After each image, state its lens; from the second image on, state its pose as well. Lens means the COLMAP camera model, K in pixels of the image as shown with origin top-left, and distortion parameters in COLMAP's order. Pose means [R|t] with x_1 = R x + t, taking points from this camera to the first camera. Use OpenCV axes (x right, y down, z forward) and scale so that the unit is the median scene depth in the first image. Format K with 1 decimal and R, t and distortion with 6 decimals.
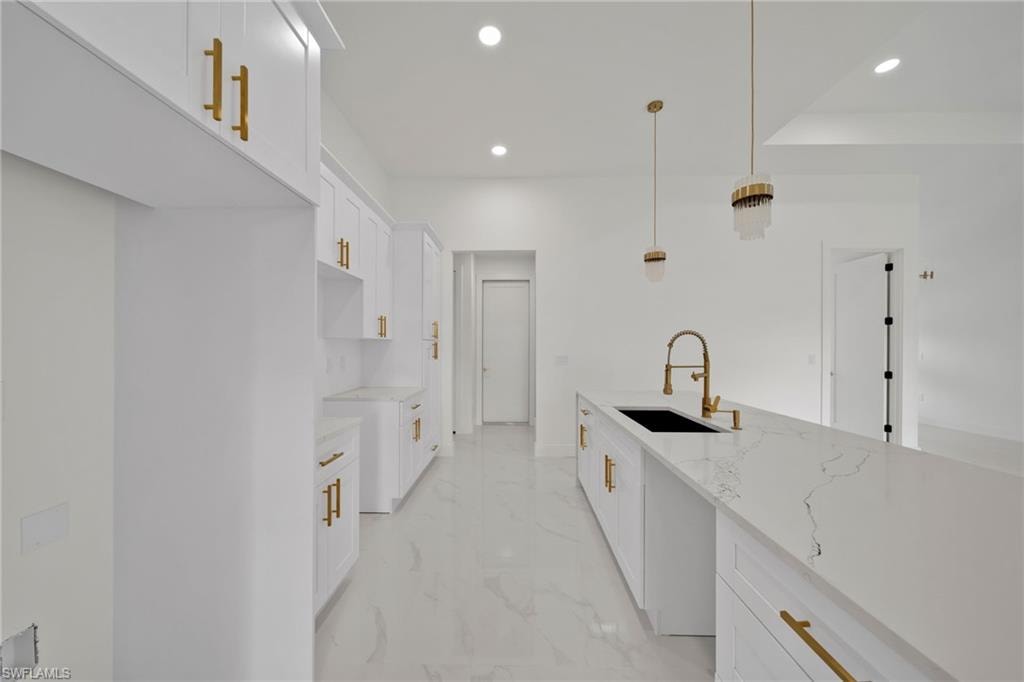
lens RADIAL K [[360.5, 0, 514.8], [0, 360.5, 343.1], [0, 0, 1]] dist [0.000984, 0.000045]
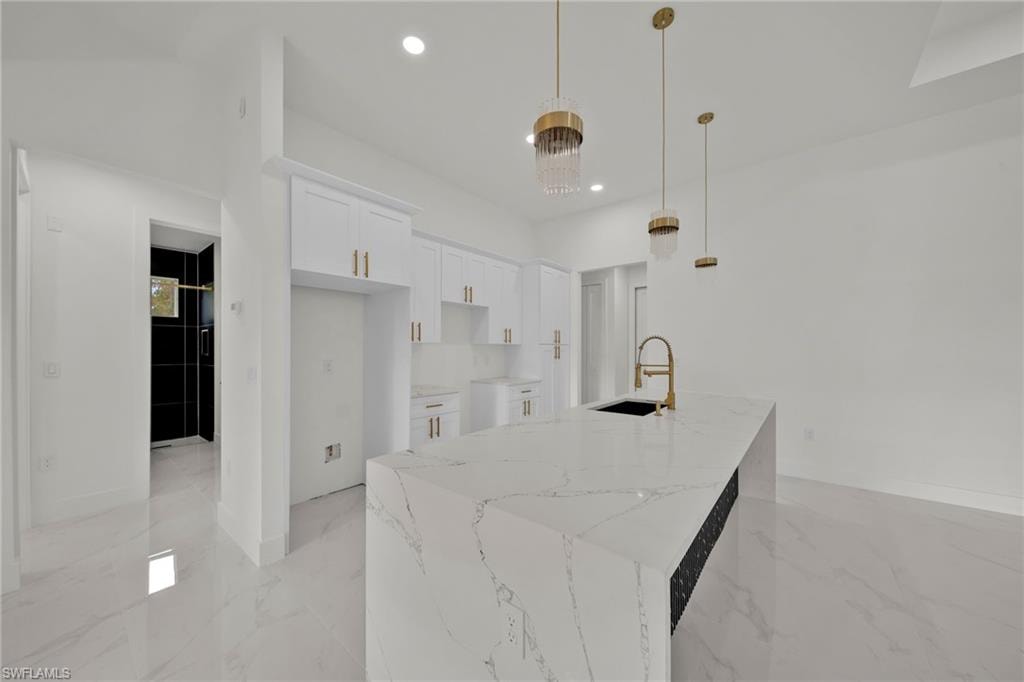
lens RADIAL K [[361.0, 0, 508.5], [0, 361.0, 347.8], [0, 0, 1]] dist [0.001459, -0.000164]
pose [[0.788994, -0.003605, -0.614390, 0.597465], [0.006406, 0.999977, 0.002359, 0.000198], [0.614368, -0.005797, 0.788999, -0.183251]]
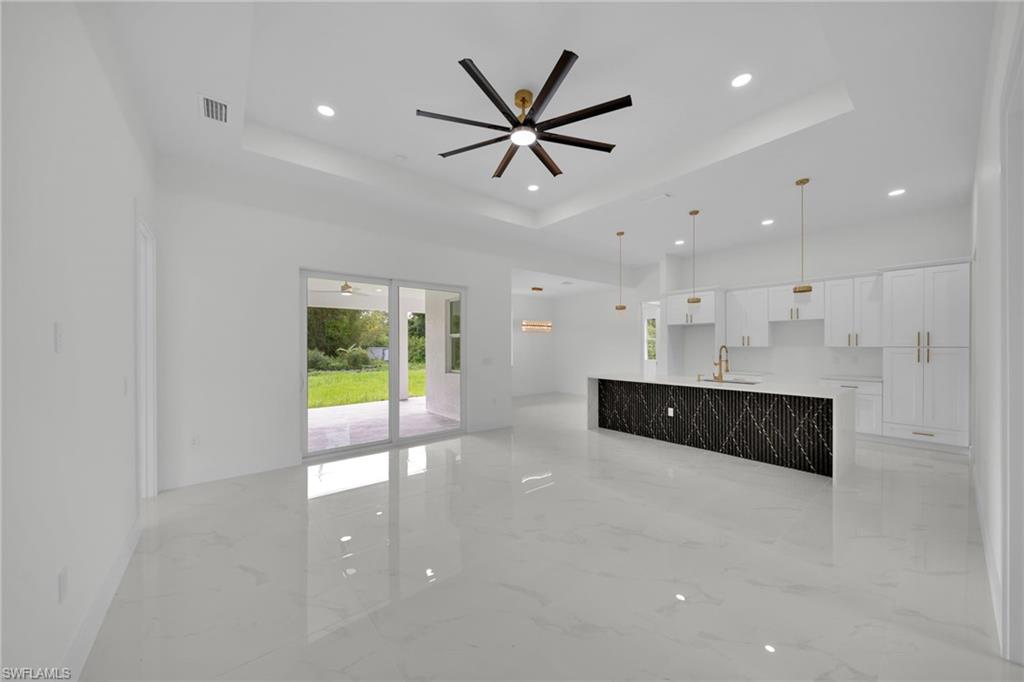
lens RADIAL K [[361.0, 0, 508.5], [0, 361.0, 347.8], [0, 0, 1]] dist [0.001459, -0.000164]
pose [[-0.764252, 0.007739, -0.644871, 2.242249], [0.009174, 0.999957, 0.001128, -0.026404], [0.644852, -0.005054, -0.764291, 1.377825]]
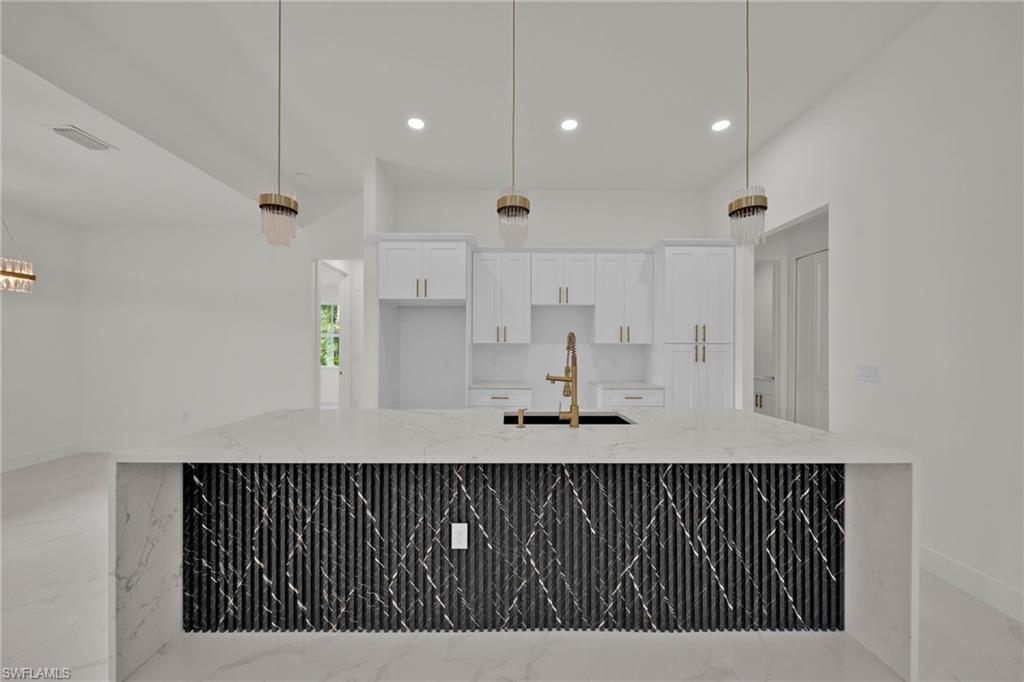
lens RADIAL K [[361.0, 0, 508.5], [0, 361.0, 347.8], [0, 0, 1]] dist [0.001459, -0.000164]
pose [[0.033181, -0.001847, -0.999448, 1.037280], [0.005494, 0.999984, -0.001666, 0.003849], [0.999434, -0.005435, 0.033191, 0.576737]]
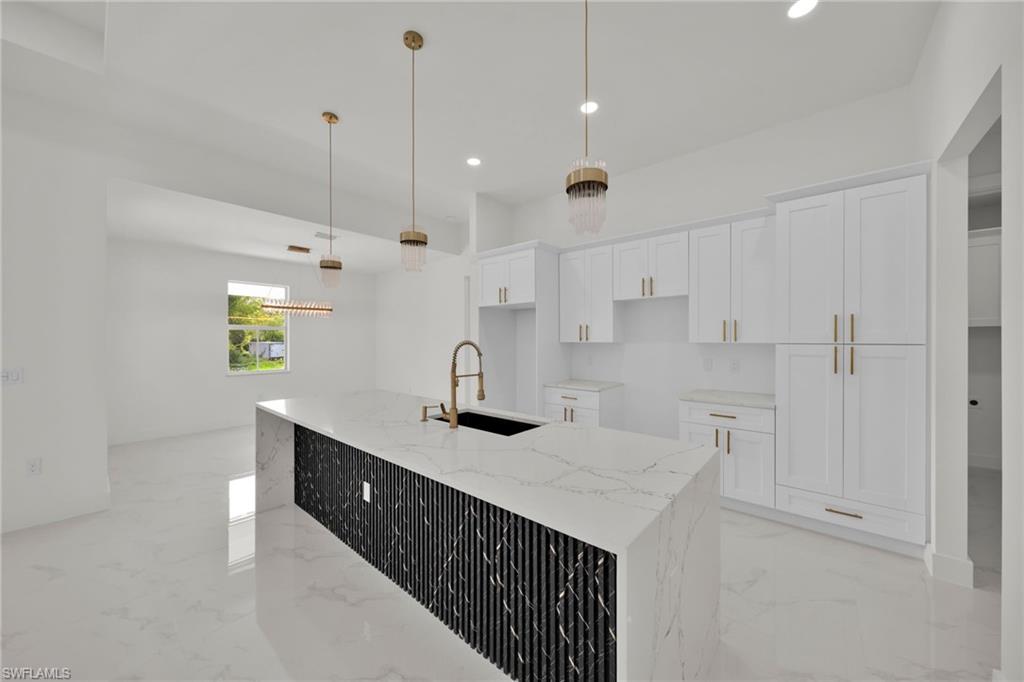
lens RADIAL K [[360.5, 0, 514.8], [0, 360.5, 343.1], [0, 0, 1]] dist [0.000984, 0.000045]
pose [[-0.630094, 0.008330, -0.776474, 0.860729], [0.008769, 0.999955, 0.003611, -0.022011], [0.776470, -0.004534, -0.630138, 1.271167]]
